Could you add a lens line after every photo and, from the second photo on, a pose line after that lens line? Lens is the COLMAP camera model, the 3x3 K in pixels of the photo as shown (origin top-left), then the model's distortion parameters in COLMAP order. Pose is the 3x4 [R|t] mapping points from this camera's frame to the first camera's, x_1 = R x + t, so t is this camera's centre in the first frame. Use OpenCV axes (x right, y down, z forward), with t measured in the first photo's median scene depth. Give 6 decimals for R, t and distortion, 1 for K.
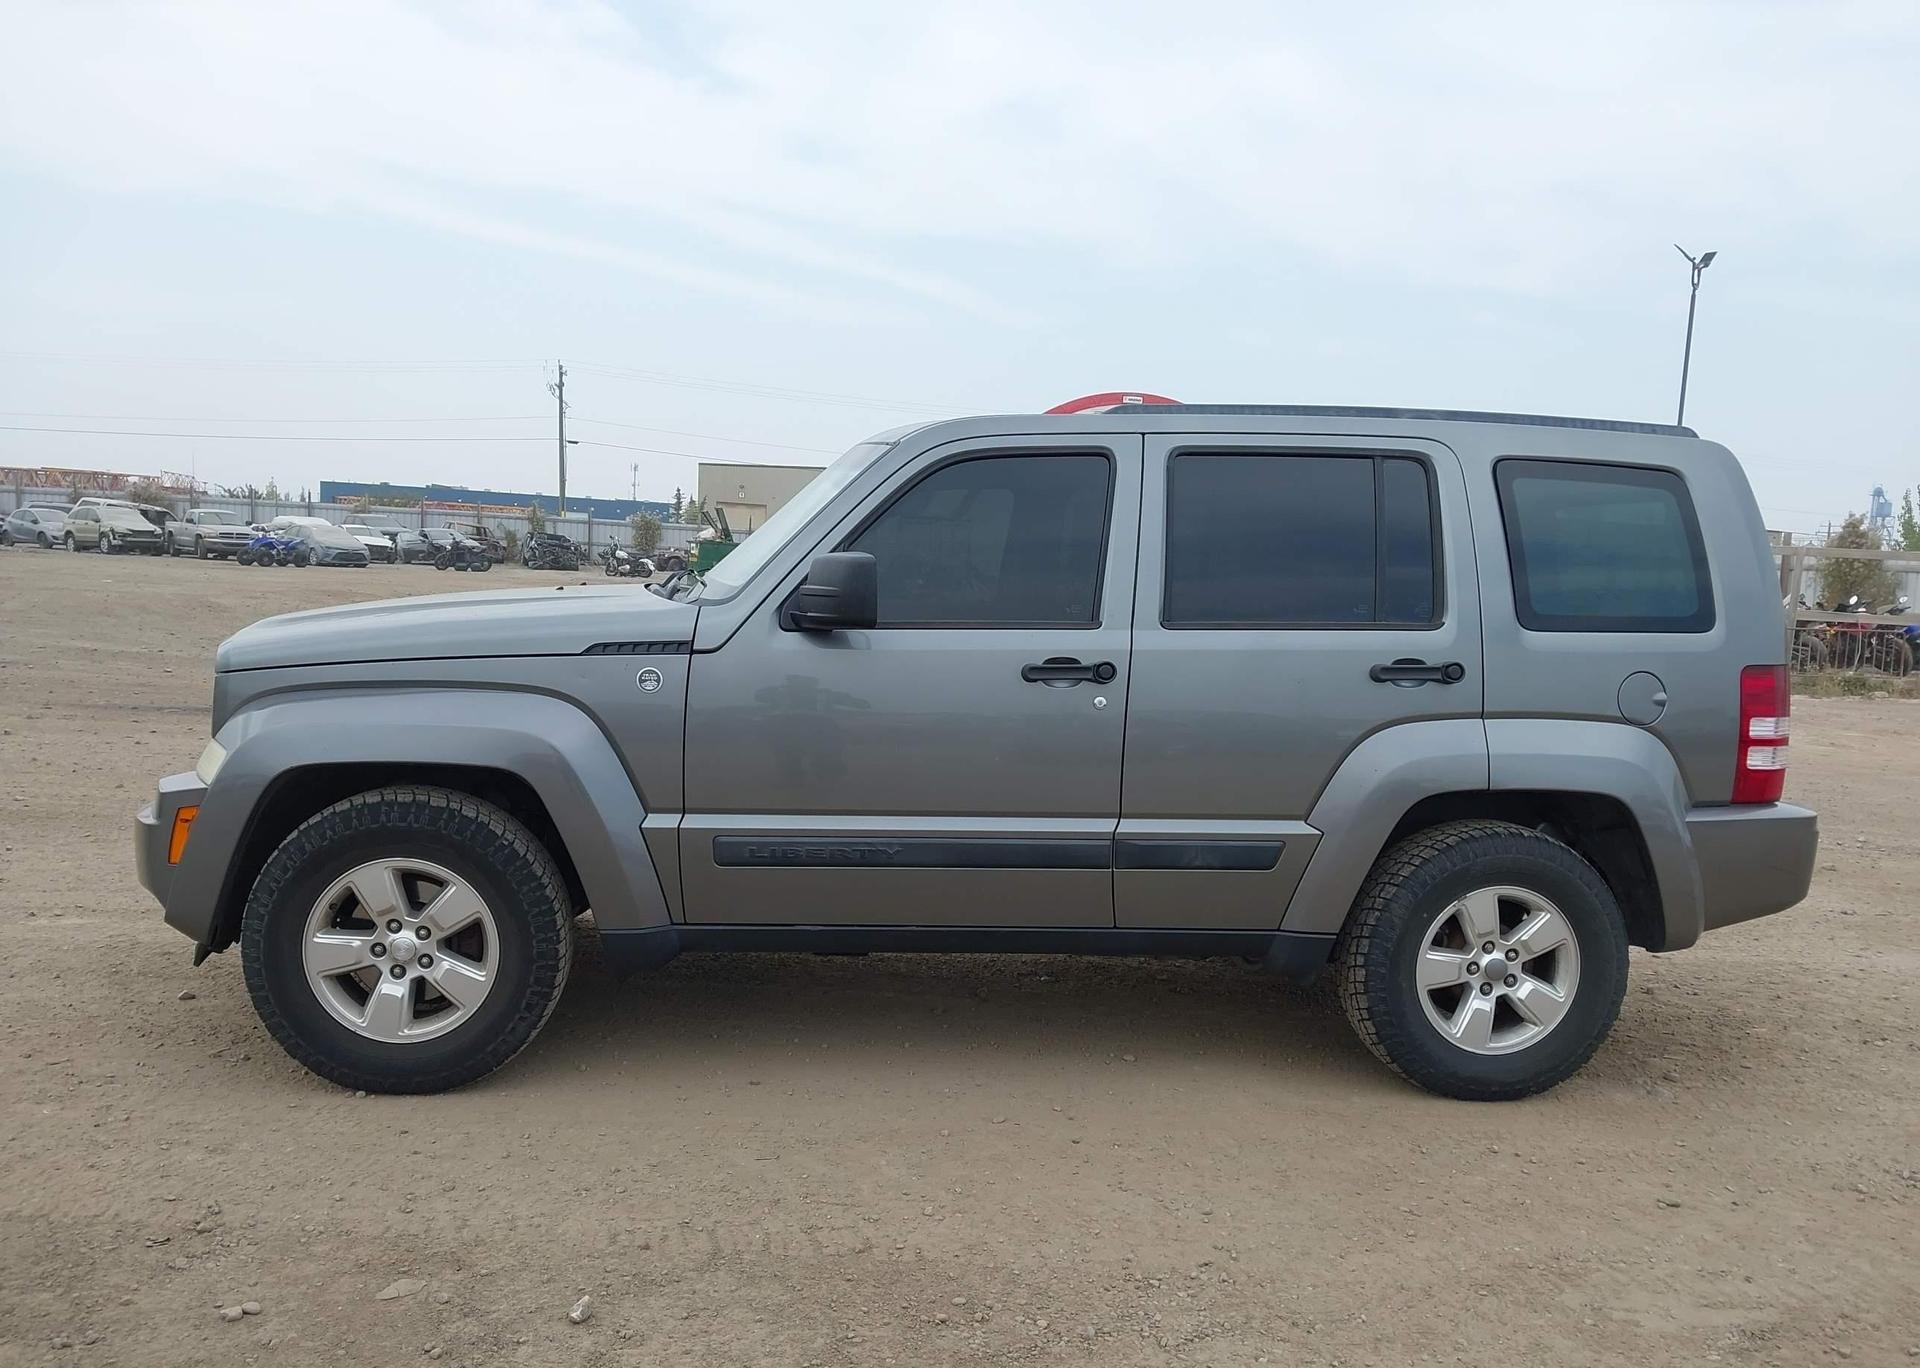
lens RADIAL K [[1515.8, 0, 966.2], [0, 1515.8, 697.6], [0, 0, 1]] dist [0.086844, -0.146045]
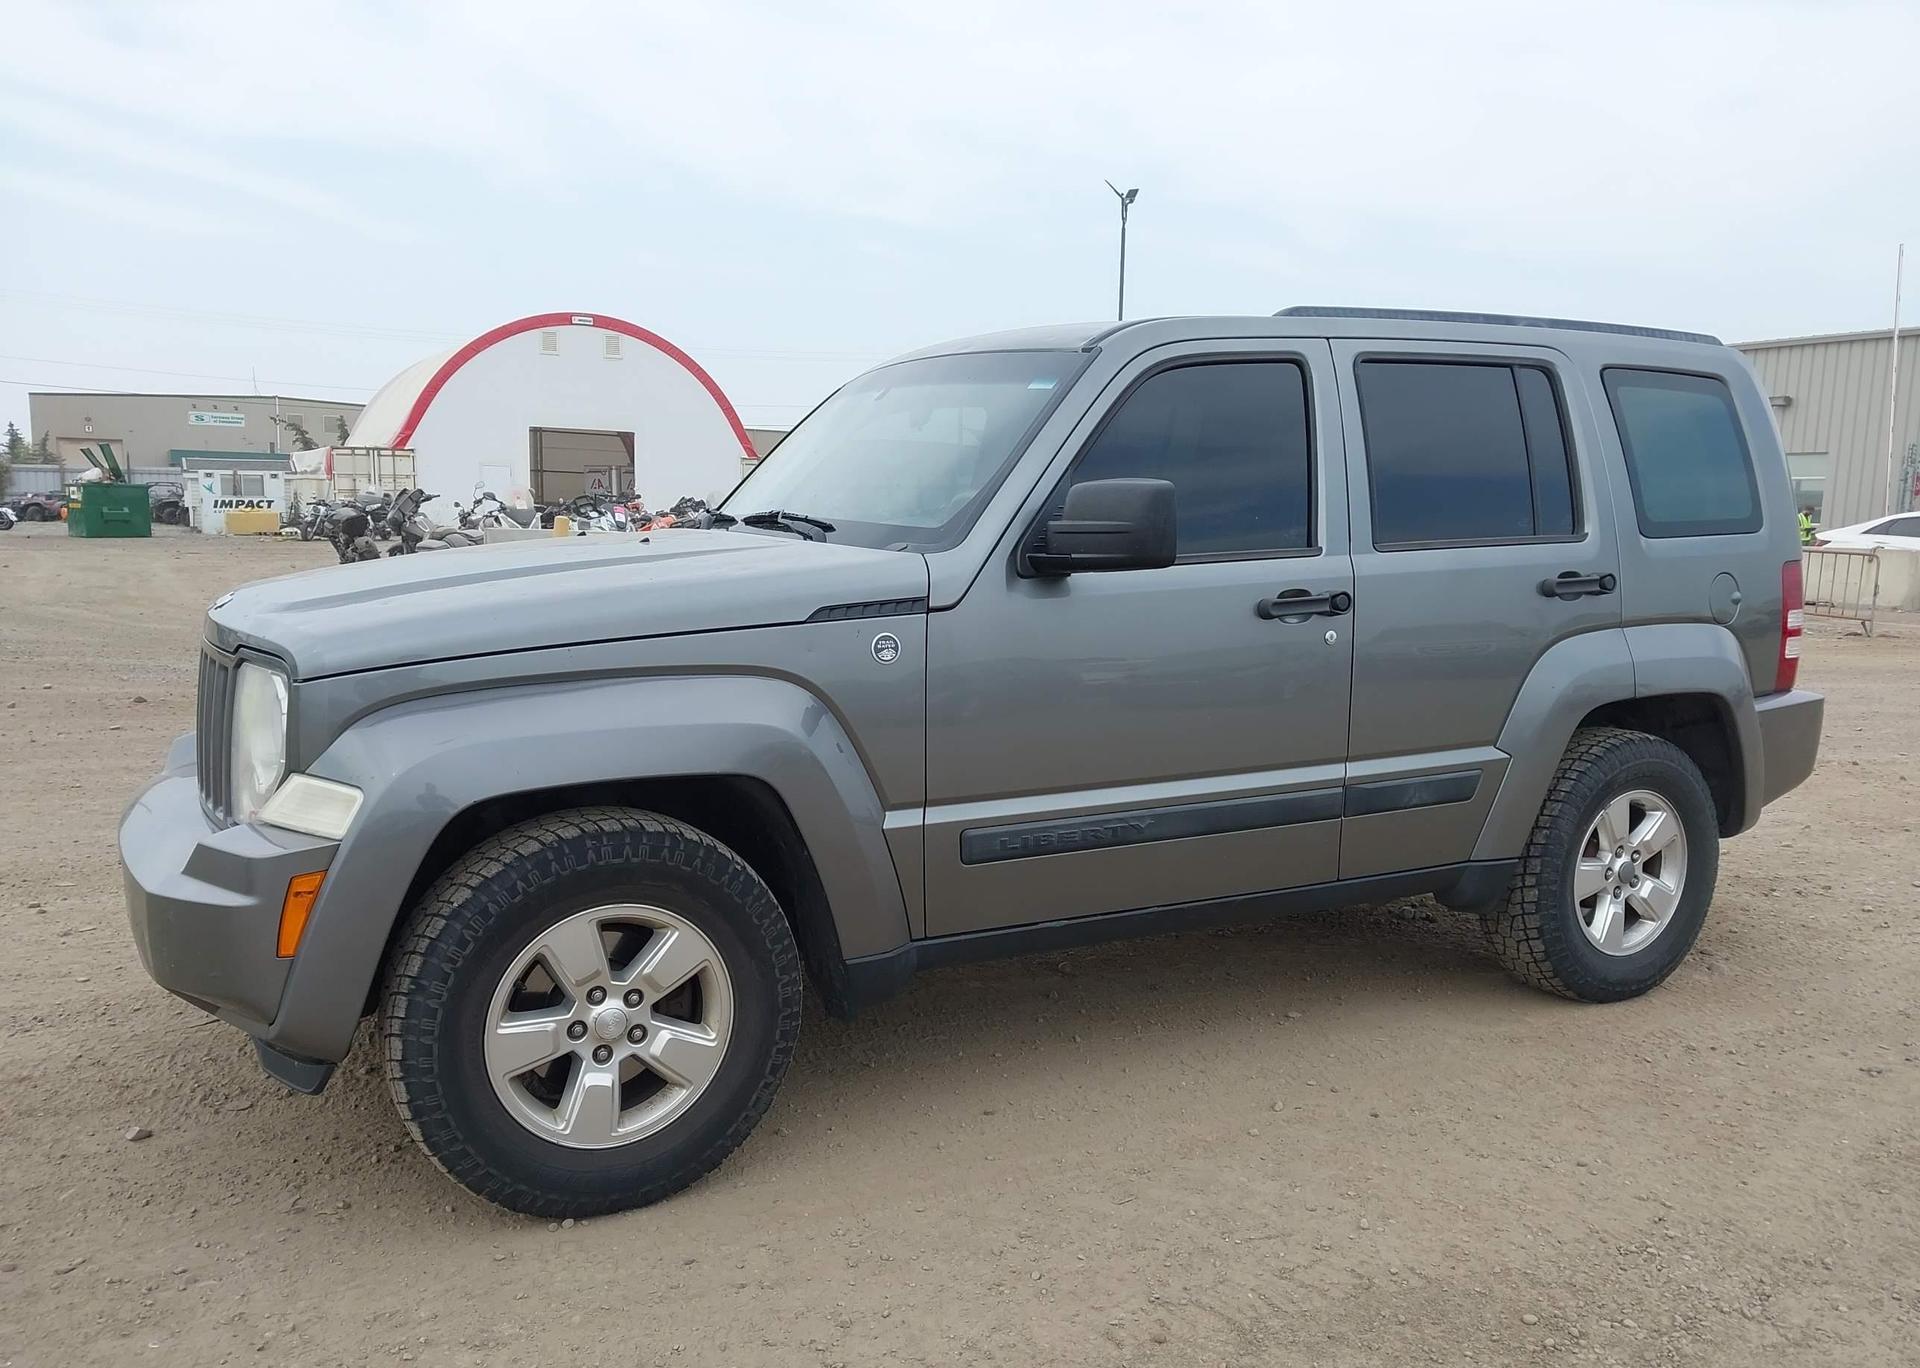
lens RADIAL K [[1515.8, 0, 966.2], [0, 1515.8, 697.6], [0, 0, 1]] dist [0.086844, -0.146045]
pose [[0.928843, -0.082478, 0.361177, -0.436730], [0.065390, 0.996096, 0.059303, -0.028644], [-0.364658, -0.031466, 0.930610, 0.221166]]
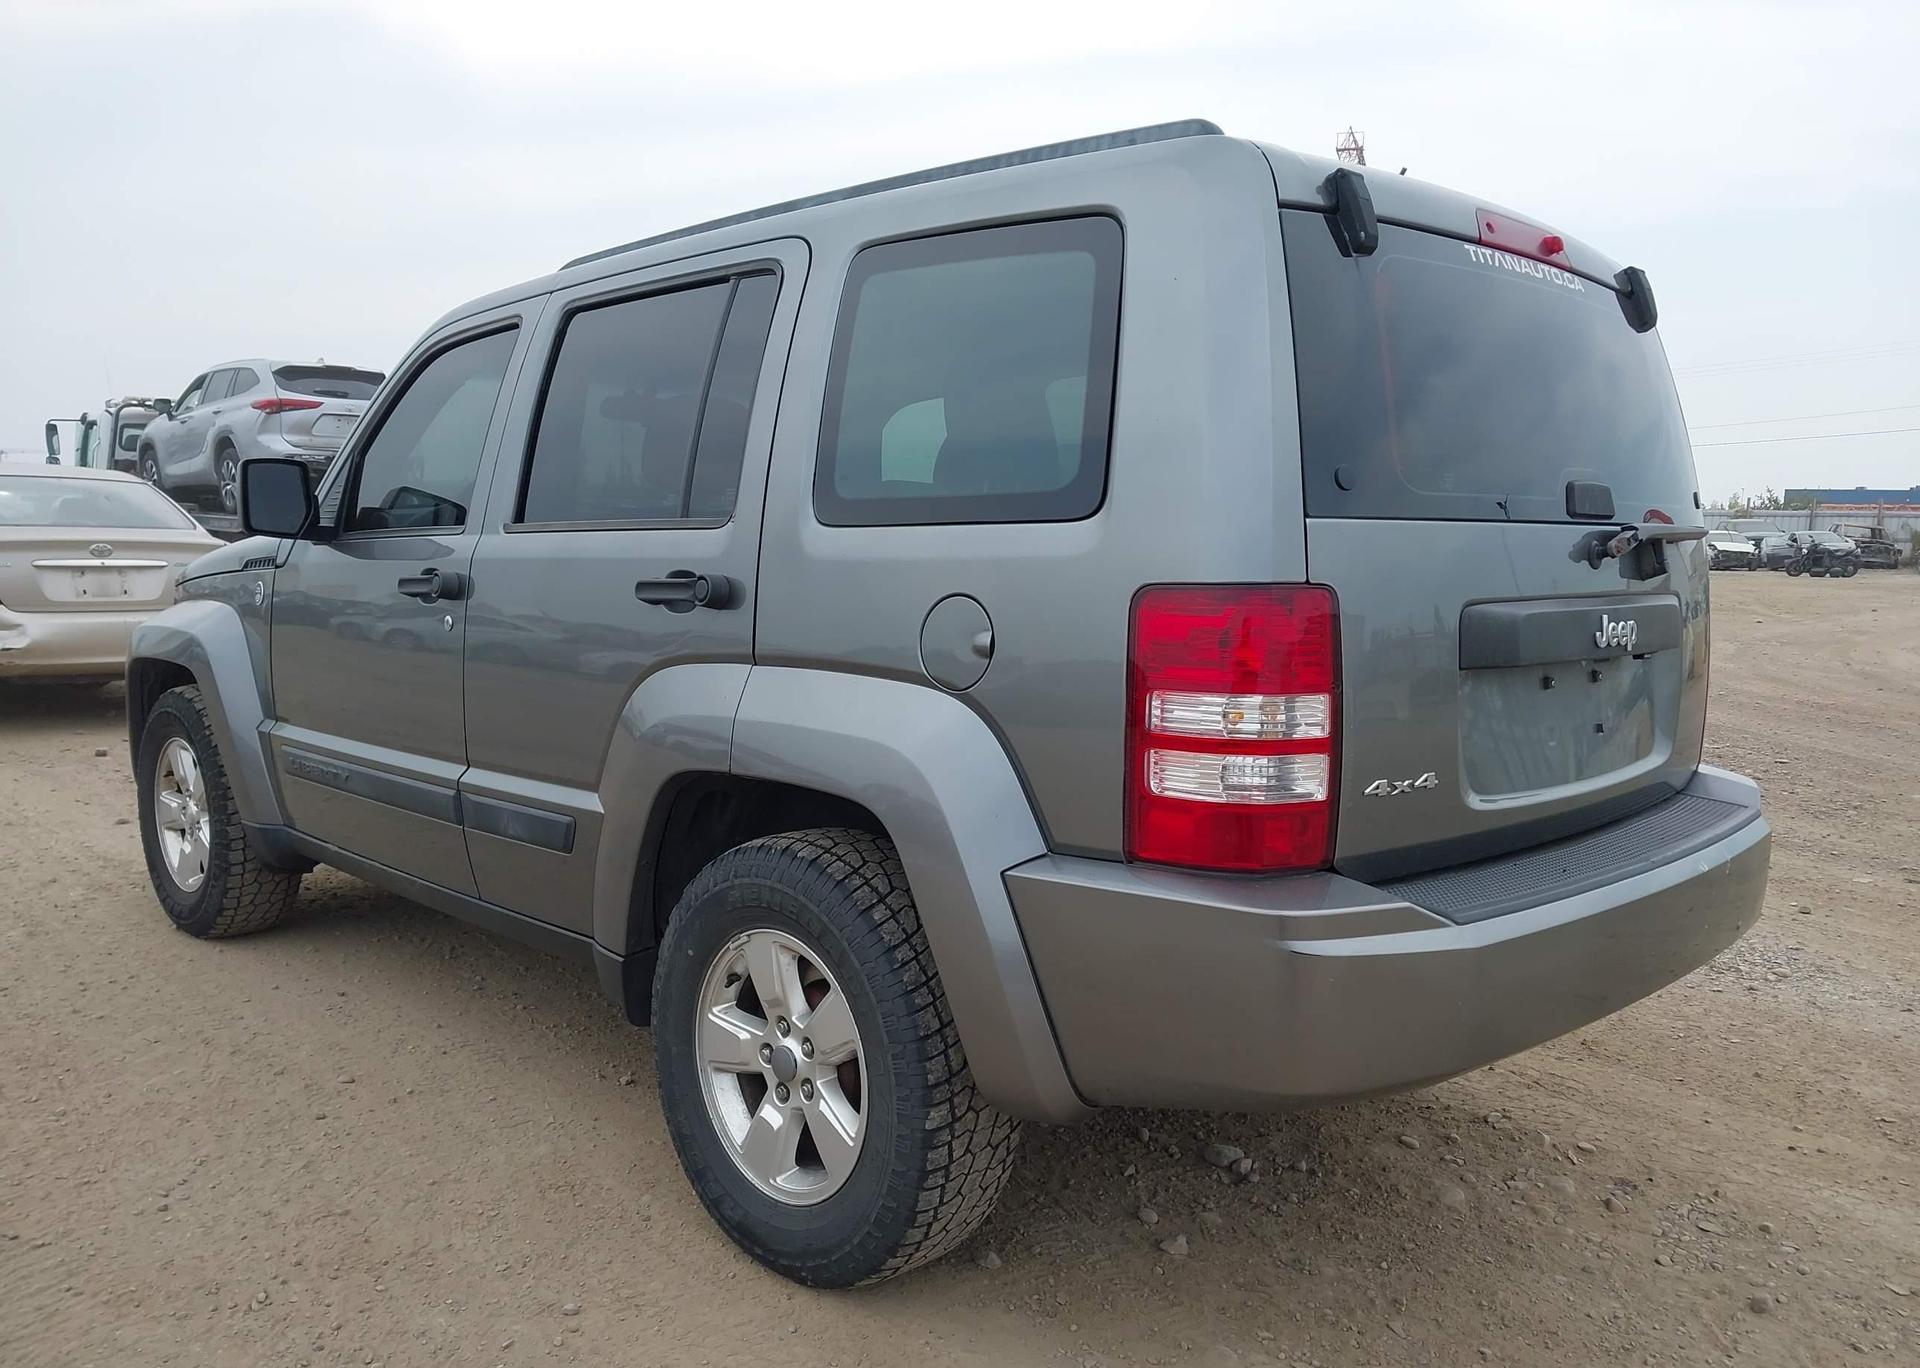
lens RADIAL K [[1527.3, 0, 969.8], [0, 1527.3, 710.5], [0, 0, 1]] dist [0.017993, -0.000240]
pose [[0.618352, 0.059138, -0.783673, 0.906139], [-0.060852, 0.997774, 0.027280, 0.010588], [0.783542, 0.030819, 0.620574, 0.685396]]
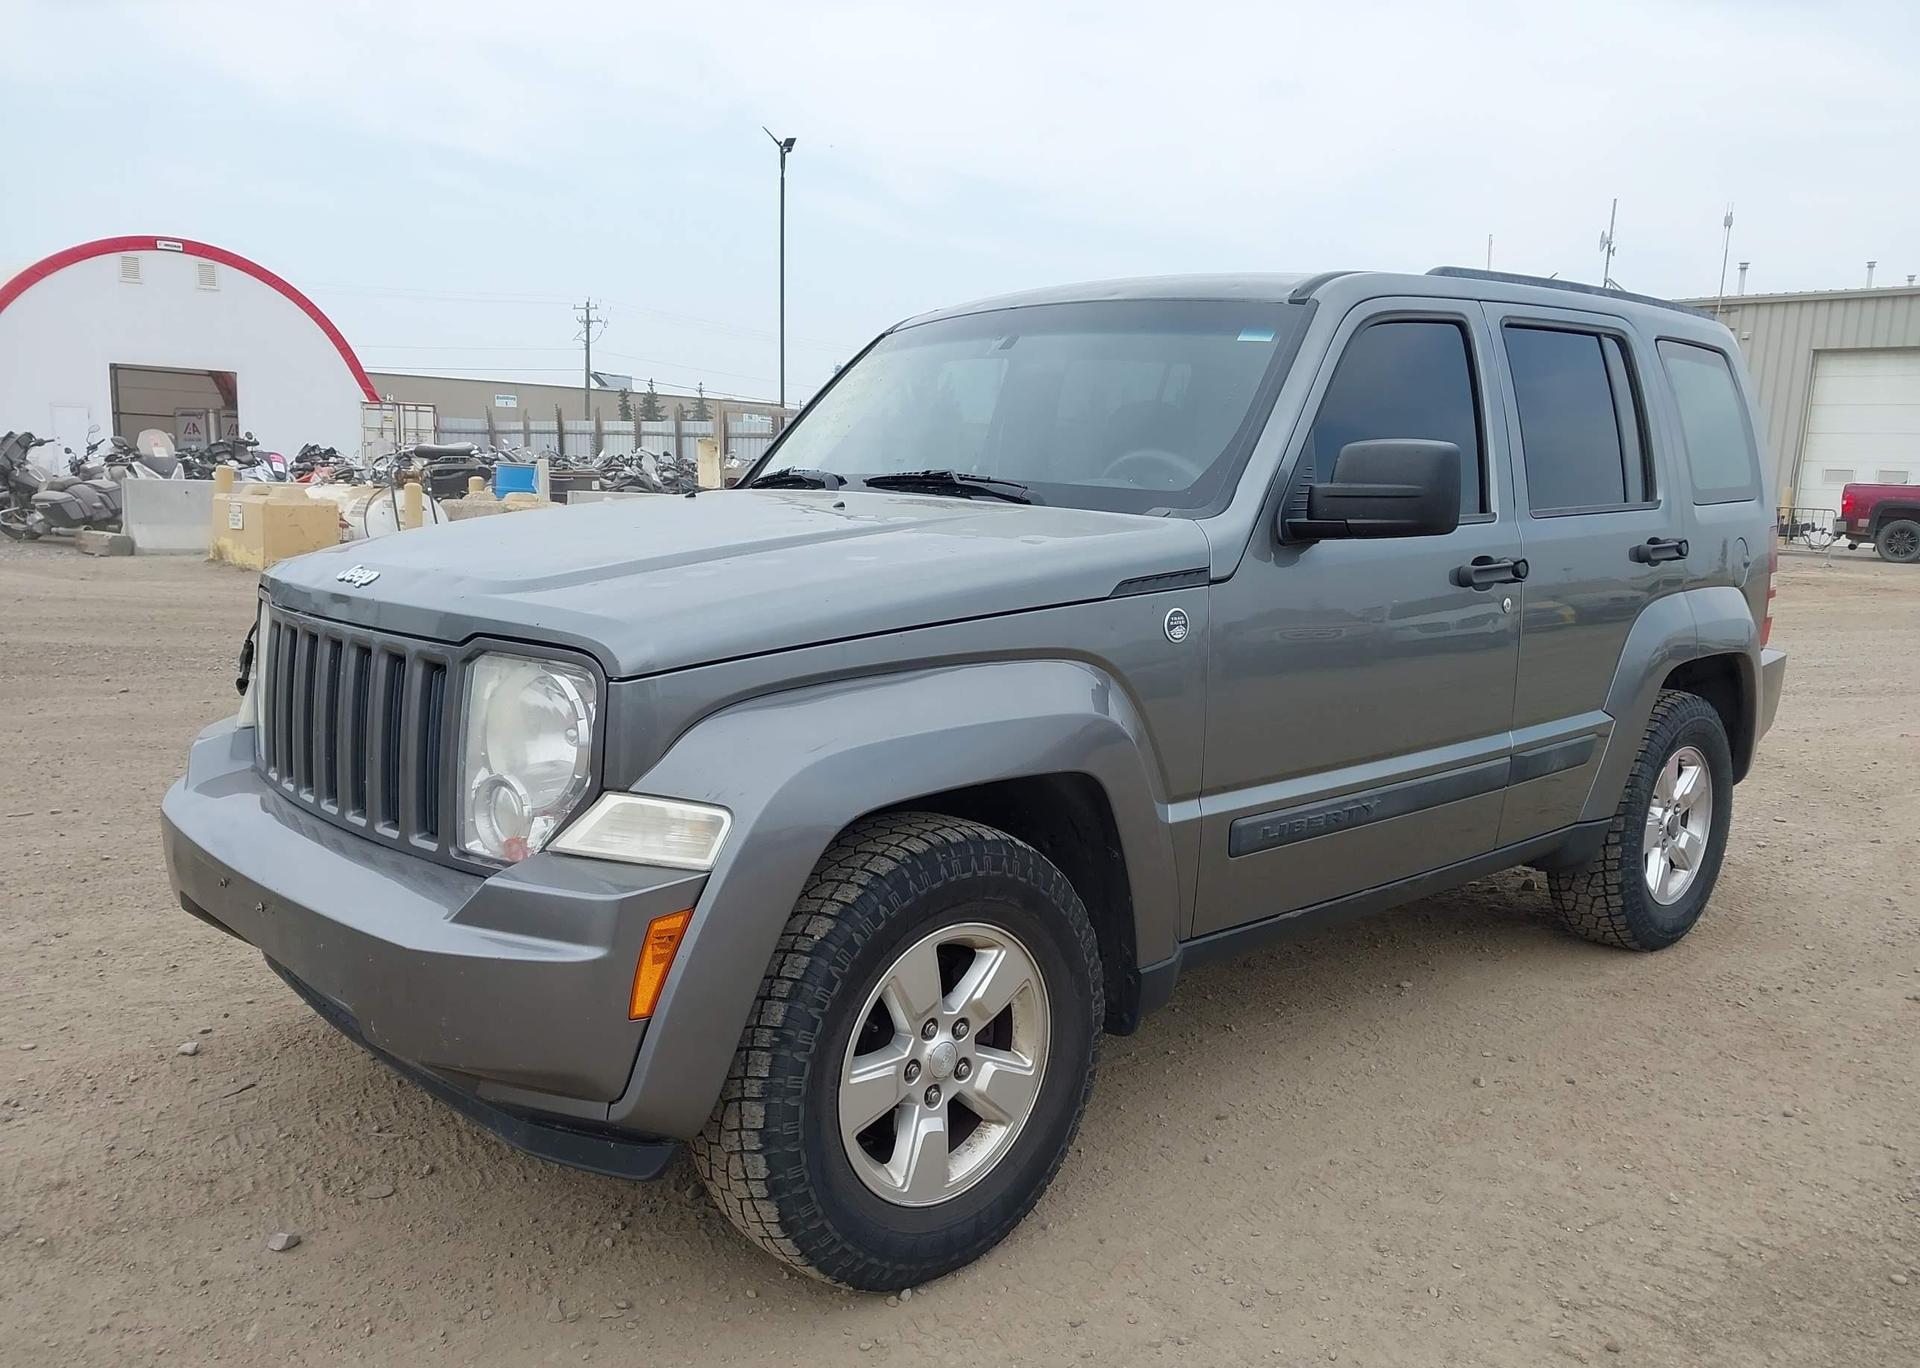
lens RADIAL K [[1515.8, 0, 966.2], [0, 1515.8, 697.6], [0, 0, 1]] dist [0.086844, -0.146045]
pose [[0.810580, -0.114686, 0.574288, -0.678324], [0.066886, 0.992350, 0.103768, -0.056435], [-0.581795, -0.045700, 0.812050, 0.437095]]
